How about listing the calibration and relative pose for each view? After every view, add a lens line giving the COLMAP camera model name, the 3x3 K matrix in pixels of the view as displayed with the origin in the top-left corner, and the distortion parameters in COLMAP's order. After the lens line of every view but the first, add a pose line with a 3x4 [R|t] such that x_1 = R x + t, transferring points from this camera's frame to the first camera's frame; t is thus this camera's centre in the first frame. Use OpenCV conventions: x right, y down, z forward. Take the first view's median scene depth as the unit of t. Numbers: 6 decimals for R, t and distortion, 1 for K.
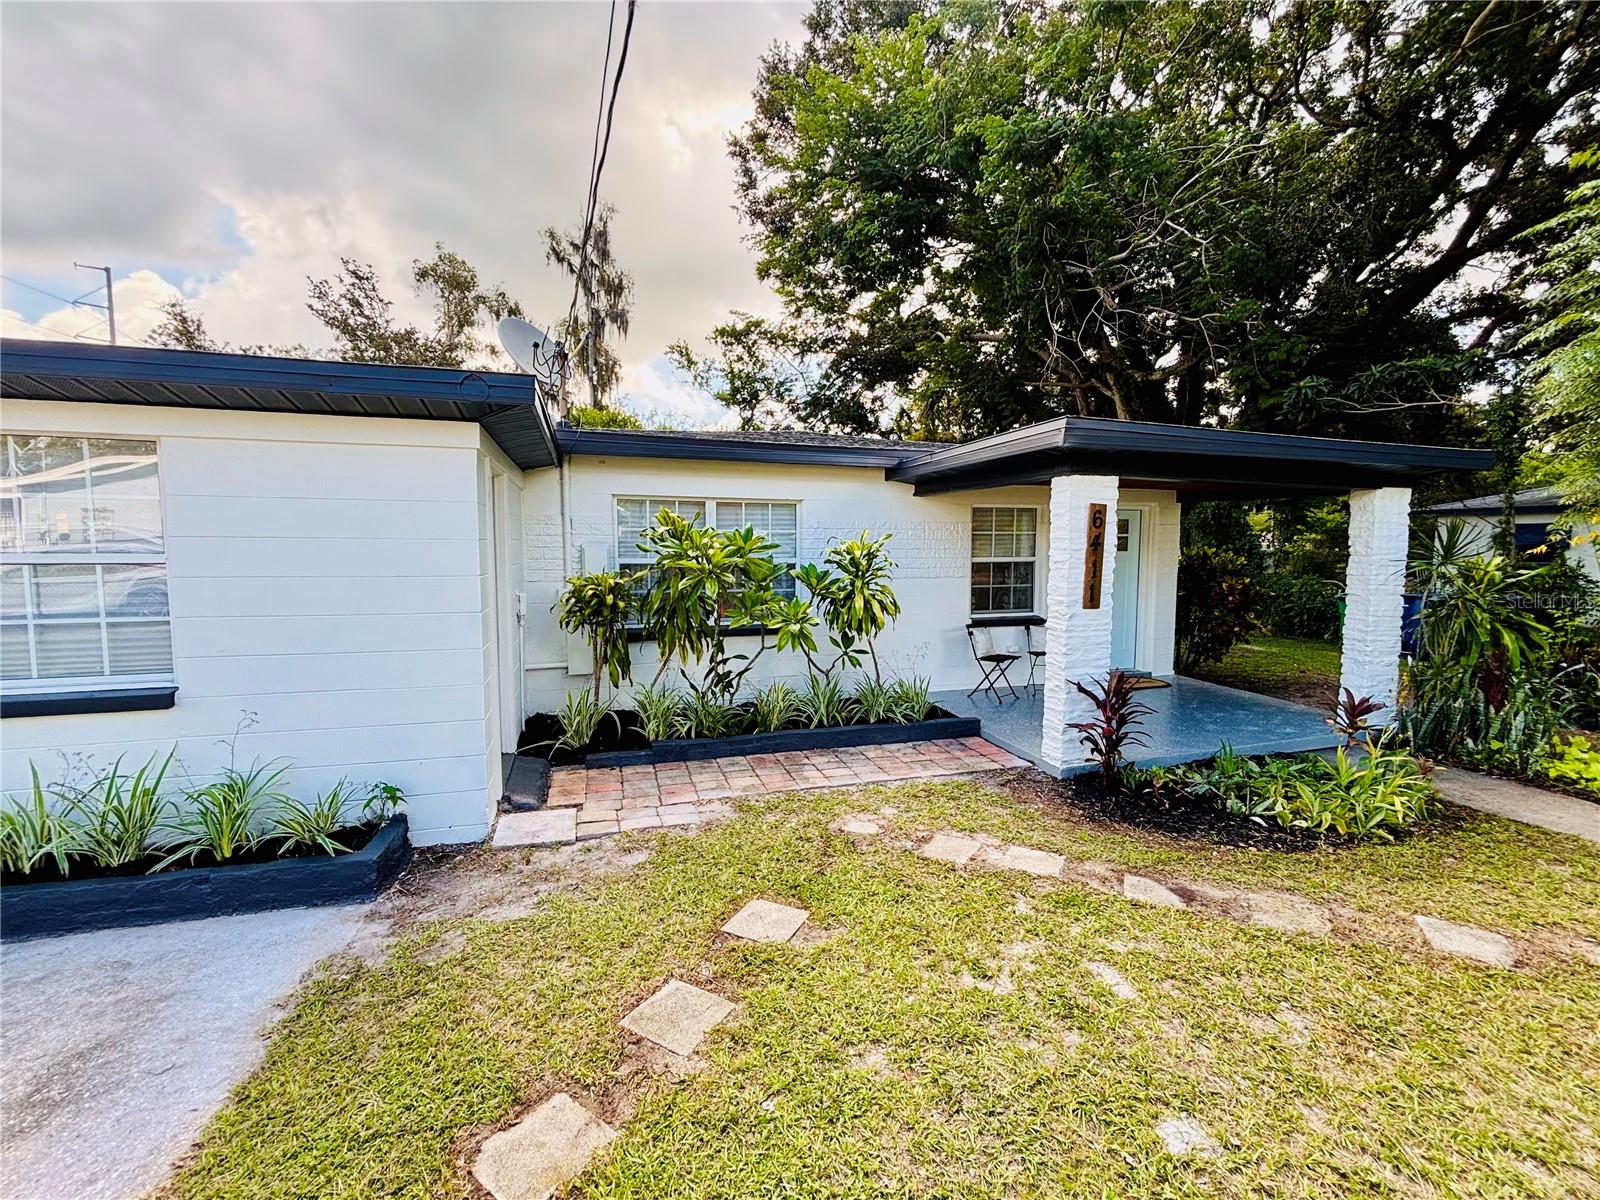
lens RADIAL K [[649.2, 0, 794.7], [0, 649.2, 608.3], [0, 0, 1]] dist [-0.001309, 0.000384]
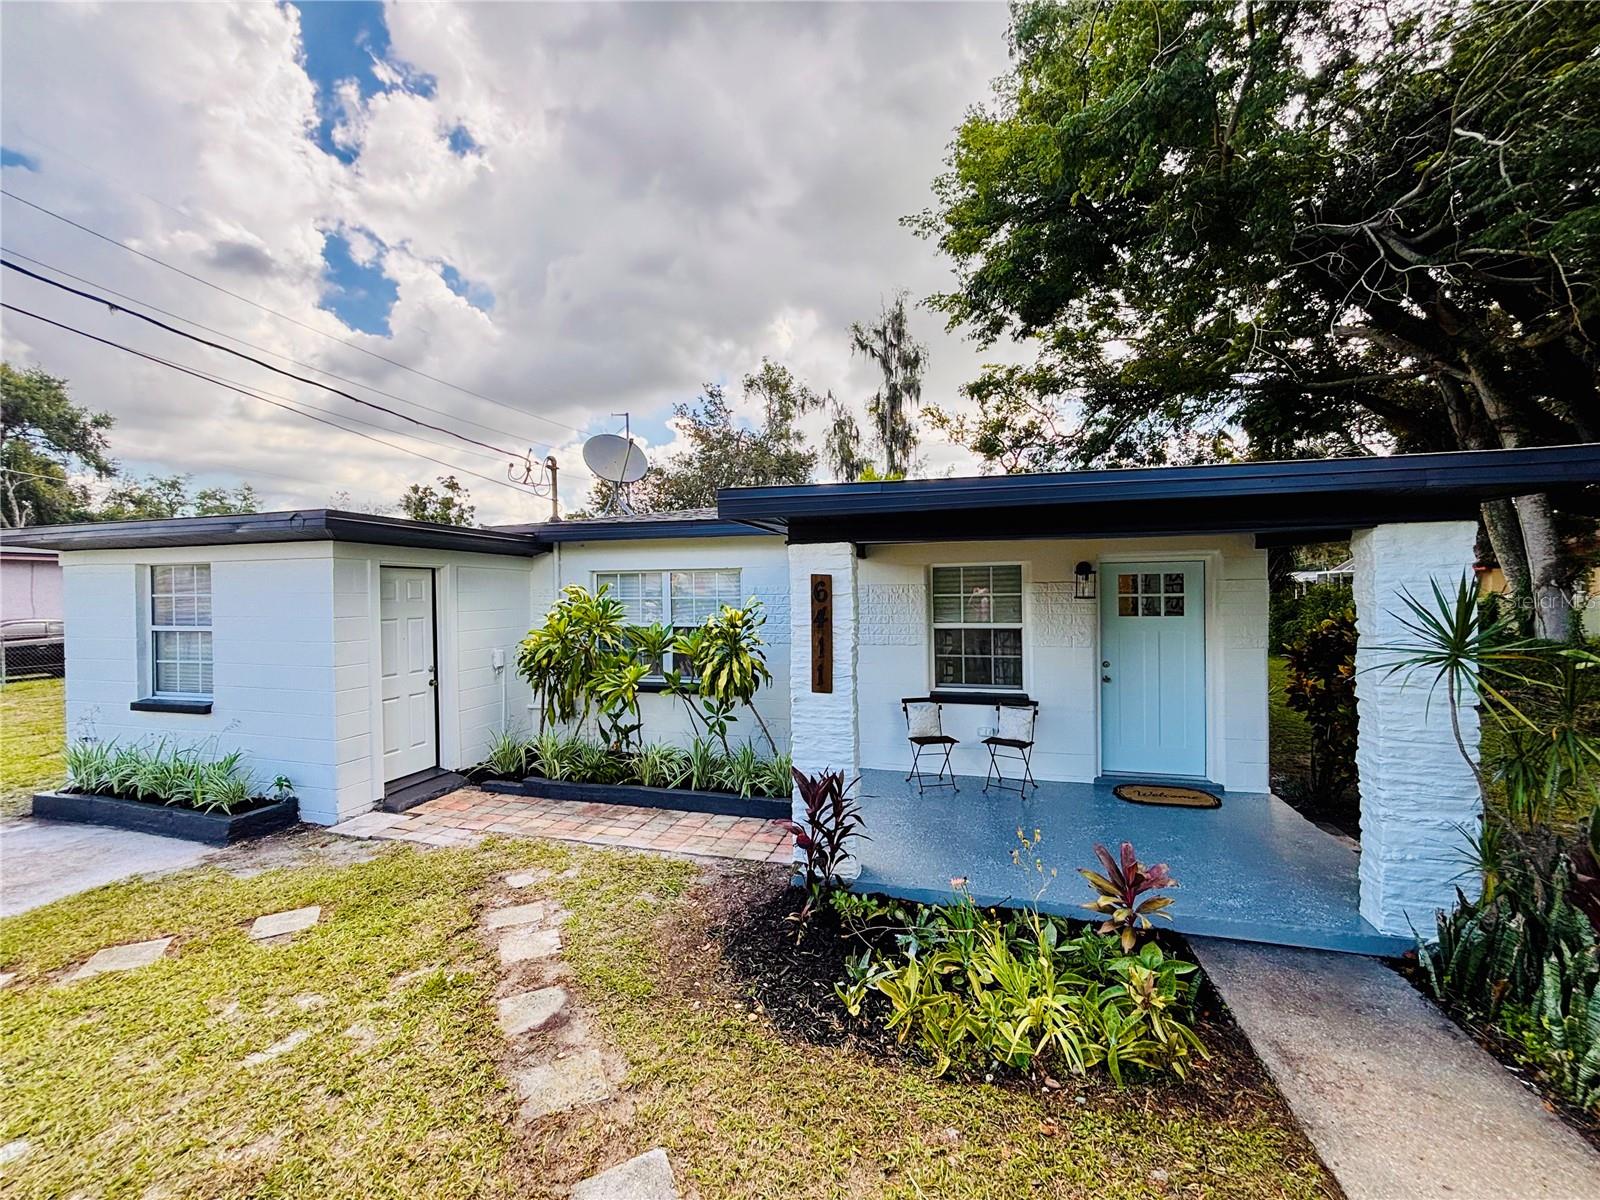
lens RADIAL K [[633.3, 0, 798.3], [0, 633.3, 598.5], [0, 0, 1]] dist [0.000640, -0.000010]
pose [[0.844837, -0.007990, -0.534963, 0.748849], [-0.038451, 0.996396, -0.075606, -0.051181], [0.533640, 0.084444, 0.841486, 0.215555]]
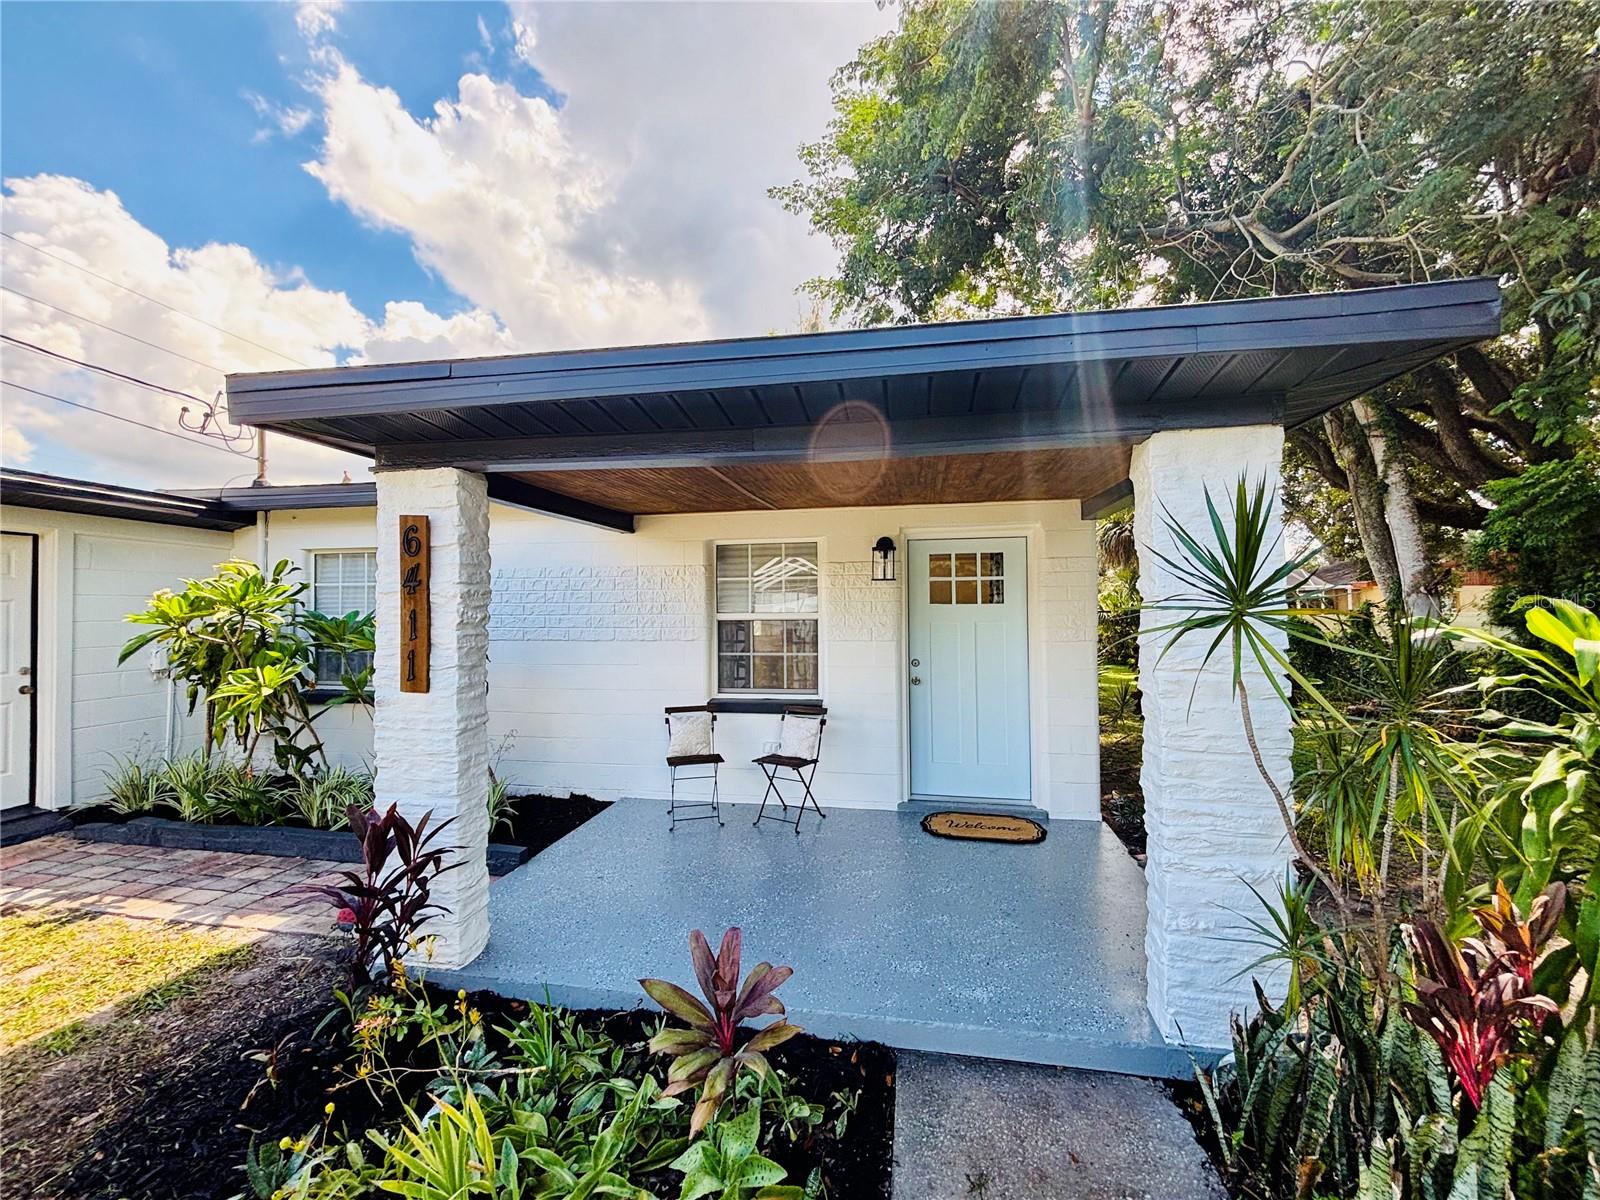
lens RADIAL K [[633.3, 0, 795.7], [0, 633.3, 601.2], [0, 0, 1]] dist [0.000640, -0.000010]
pose [[0.887740, -0.015626, -0.460079, 0.869239], [-0.037681, 0.993604, -0.106453, -0.027394], [0.458800, 0.111839, 0.881473, 0.542992]]
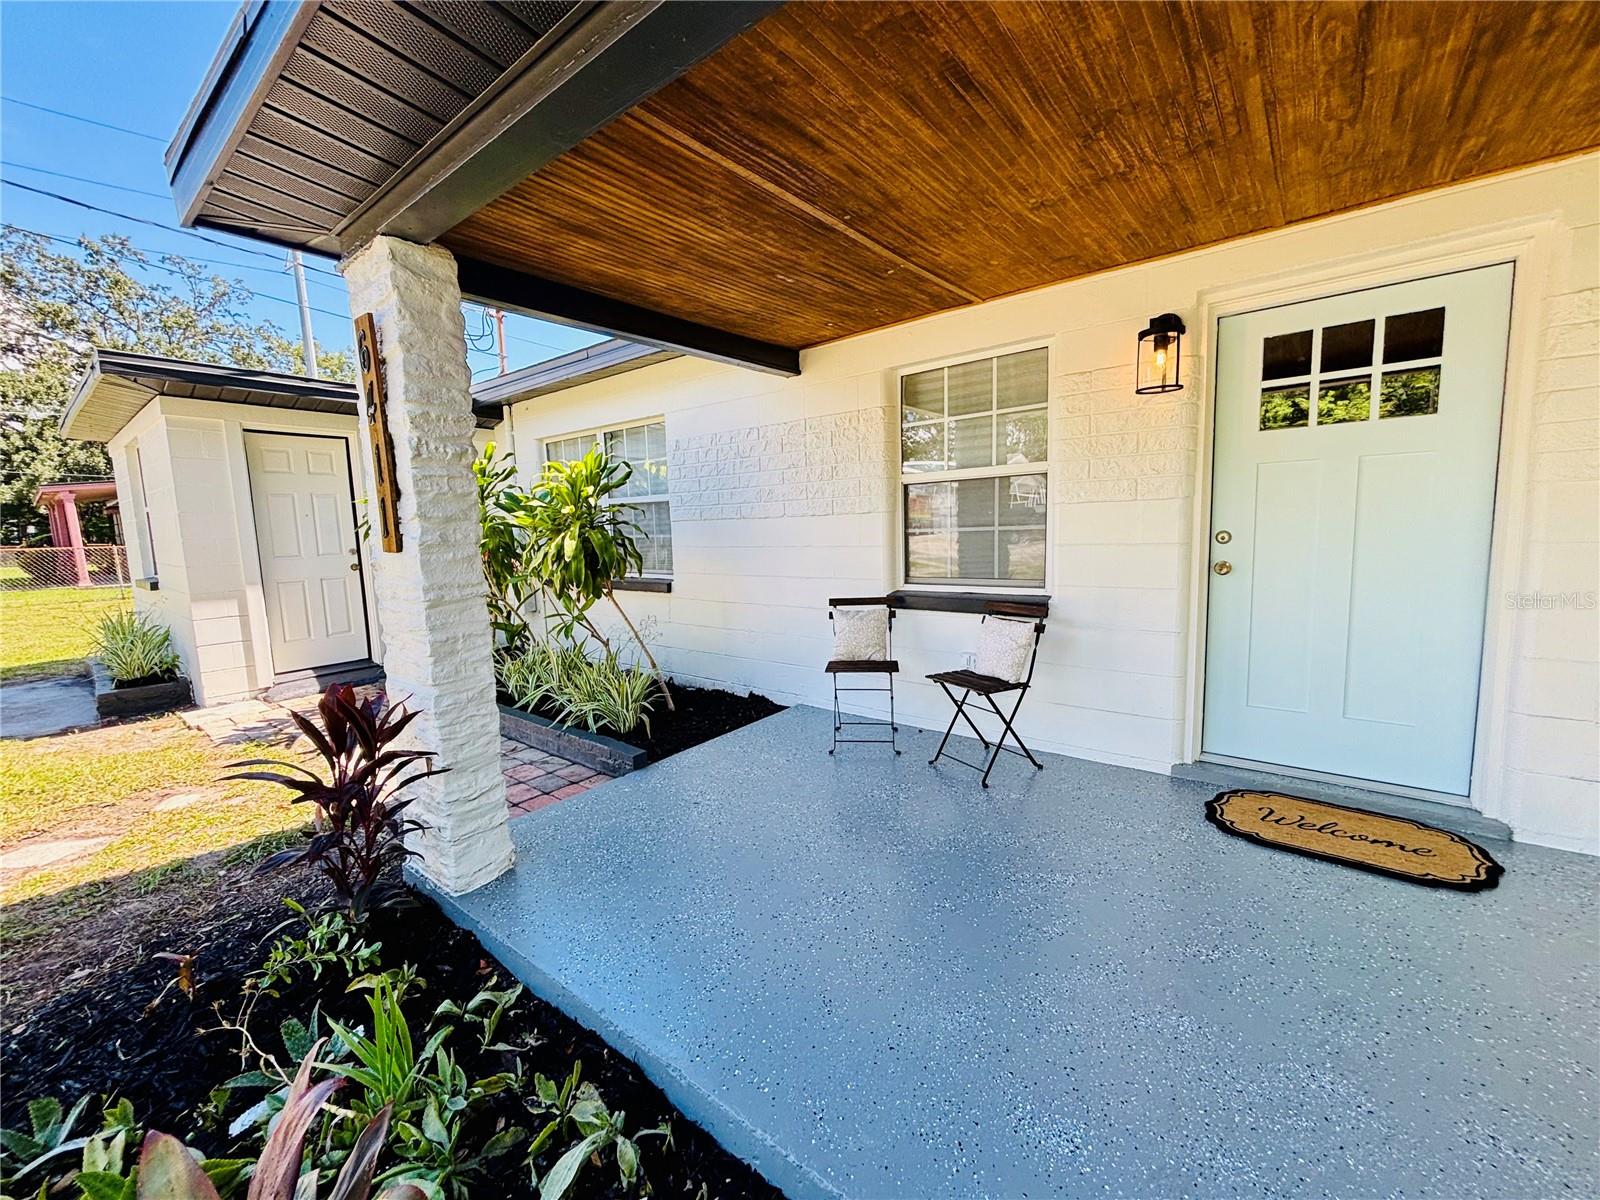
lens RADIAL K [[633.3, 0, 806.9], [0, 633.3, 597.5], [0, 0, 1]] dist [0.000640, -0.000010]
pose [[0.570600, 0.071794, -0.818084, 0.842113], [-0.048553, 0.997378, 0.053663, -0.004287], [0.819792, 0.009100, 0.572589, 0.832063]]
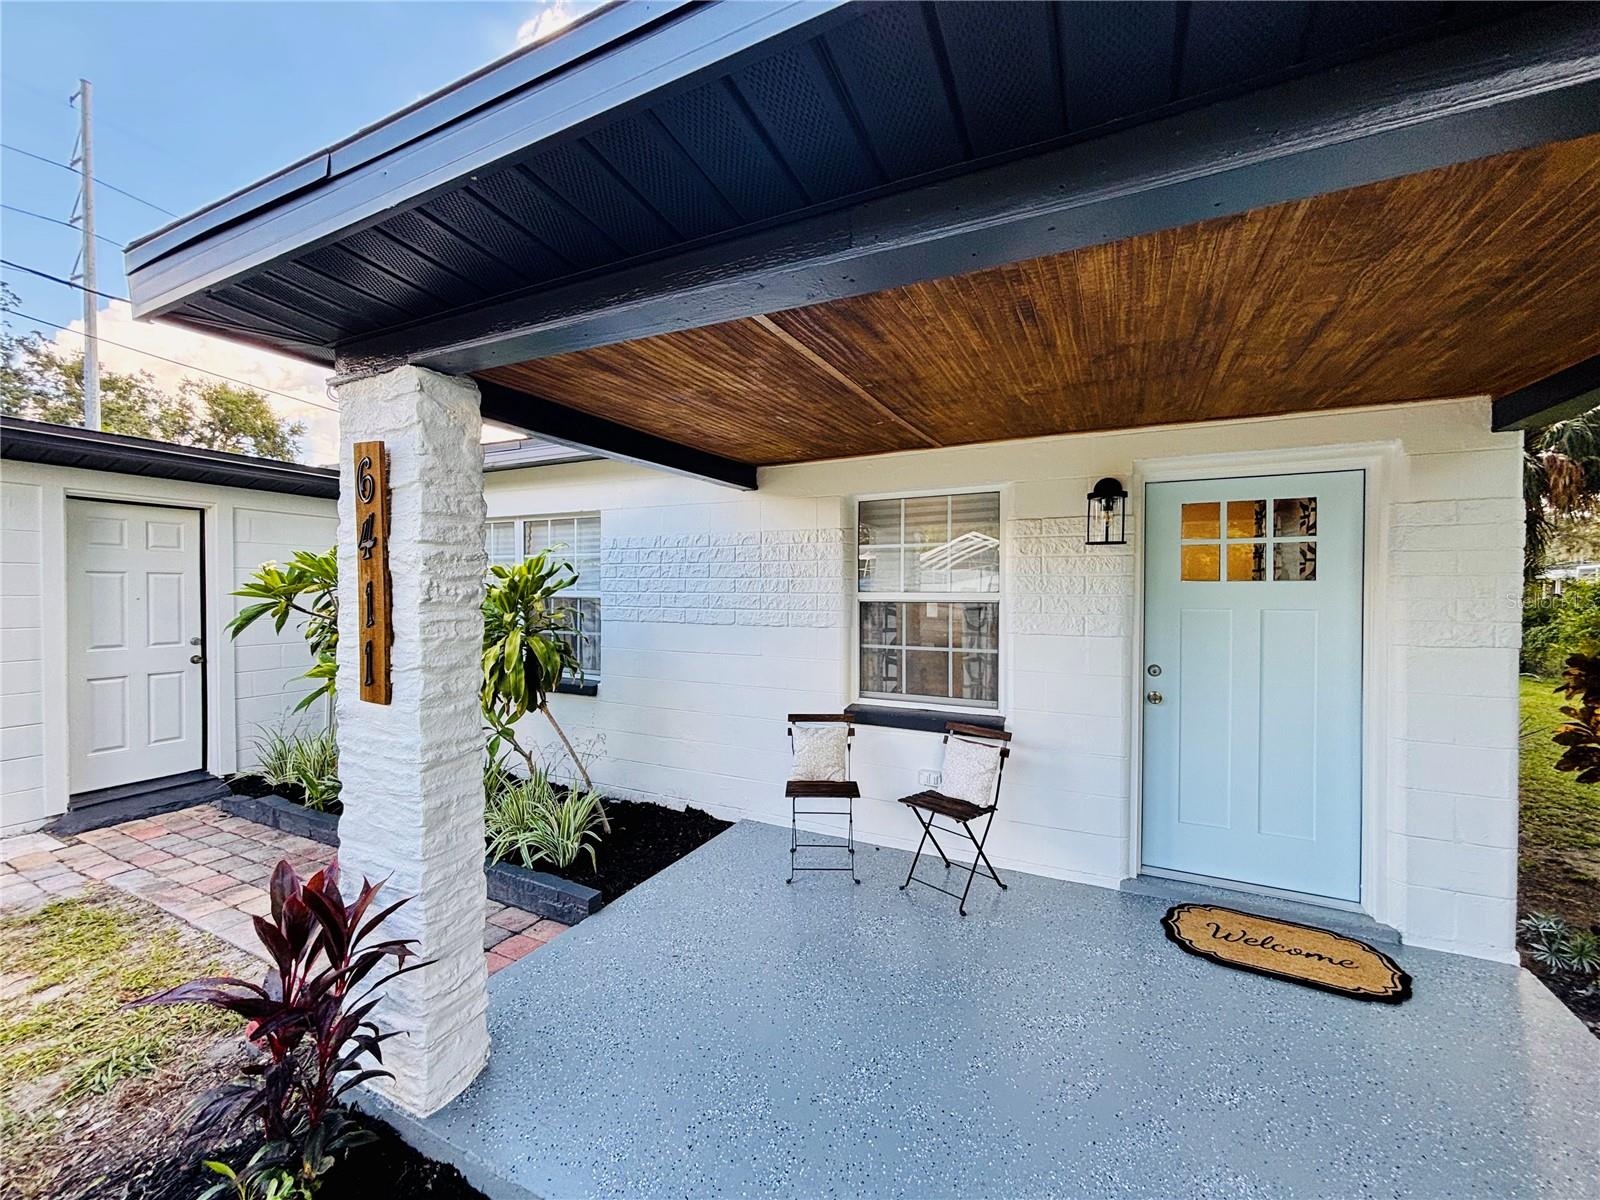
lens RADIAL K [[633.3, 0, 801.5], [0, 633.3, 599.5], [0, 0, 1]] dist [0.000640, -0.000010]
pose [[0.726585, 0.009459, -0.687011, 0.776661], [-0.069824, 0.995745, -0.060136, -0.048460], [0.683519, 0.091664, 0.724154, 0.752506]]
